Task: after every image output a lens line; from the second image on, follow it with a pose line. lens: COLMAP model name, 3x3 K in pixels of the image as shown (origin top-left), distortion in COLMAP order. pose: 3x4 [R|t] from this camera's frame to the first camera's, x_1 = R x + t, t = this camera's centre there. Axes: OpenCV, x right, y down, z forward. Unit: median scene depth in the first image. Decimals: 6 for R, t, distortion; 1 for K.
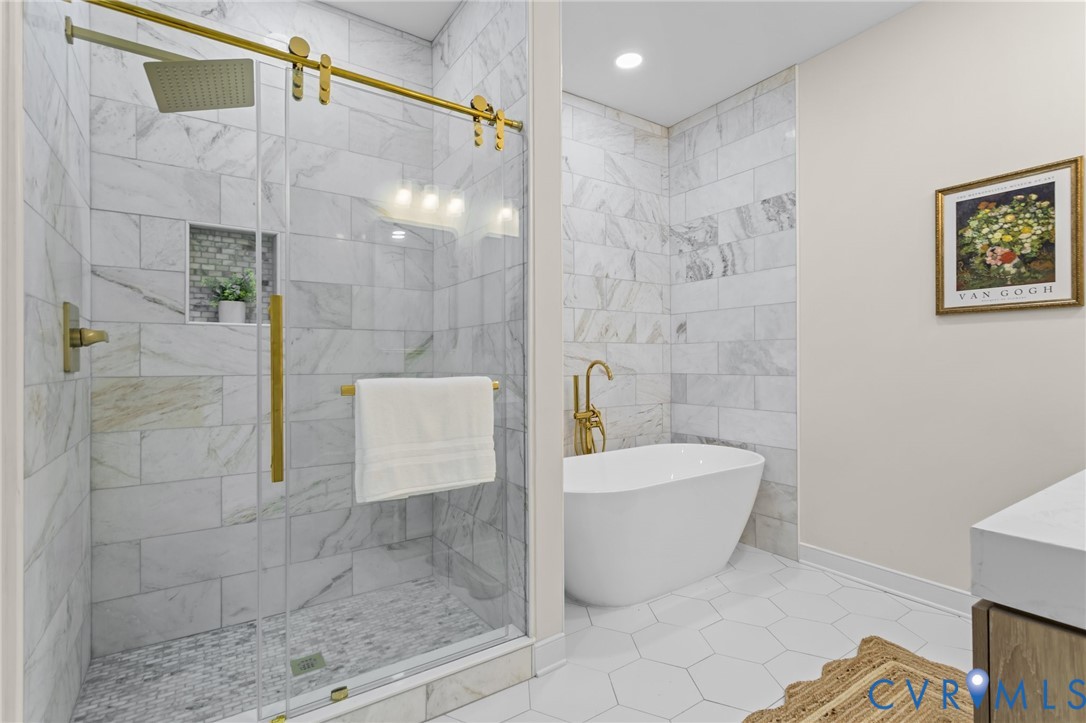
lens RADIAL K [[515.9, 0, 543.1], [0, 515.9, 360.0], [0, 0, 1]] dist [0.000870, 0.000027]
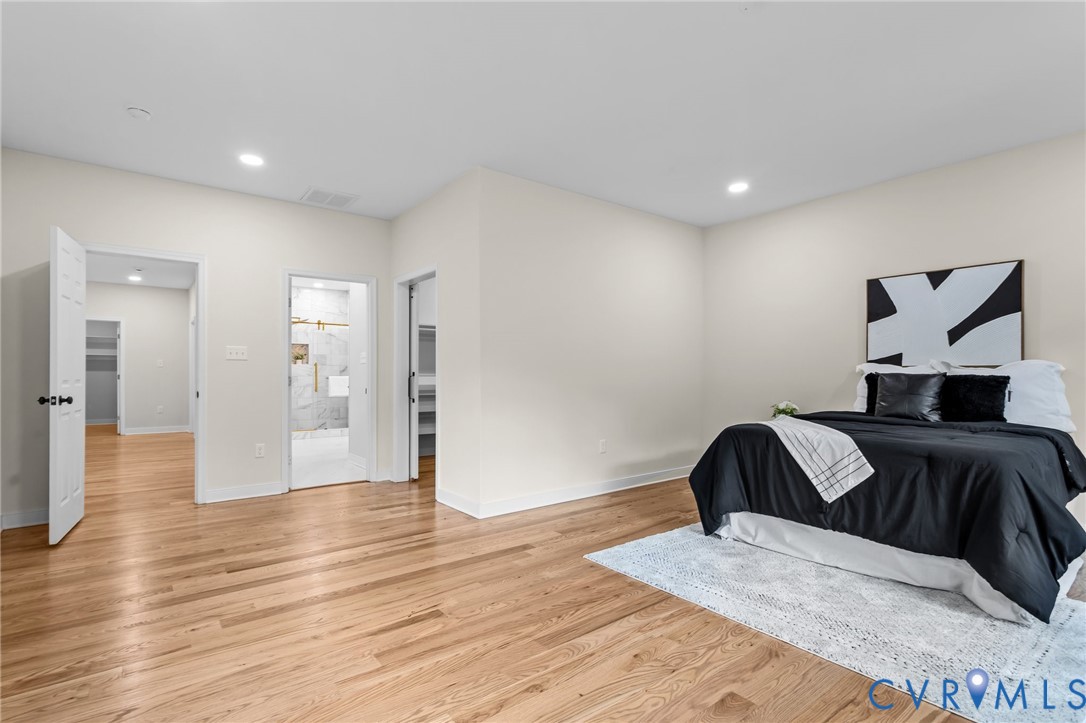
lens RADIAL K [[515.9, 0, 542.4], [0, 515.9, 368.3], [0, 0, 1]] dist [0.000870, 0.000027]
pose [[0.997151, 0.000444, 0.075435, 1.161984], [-0.000485, 1.000000, 0.000530, -0.041964], [-0.075435, -0.000565, 0.997151, -3.618074]]
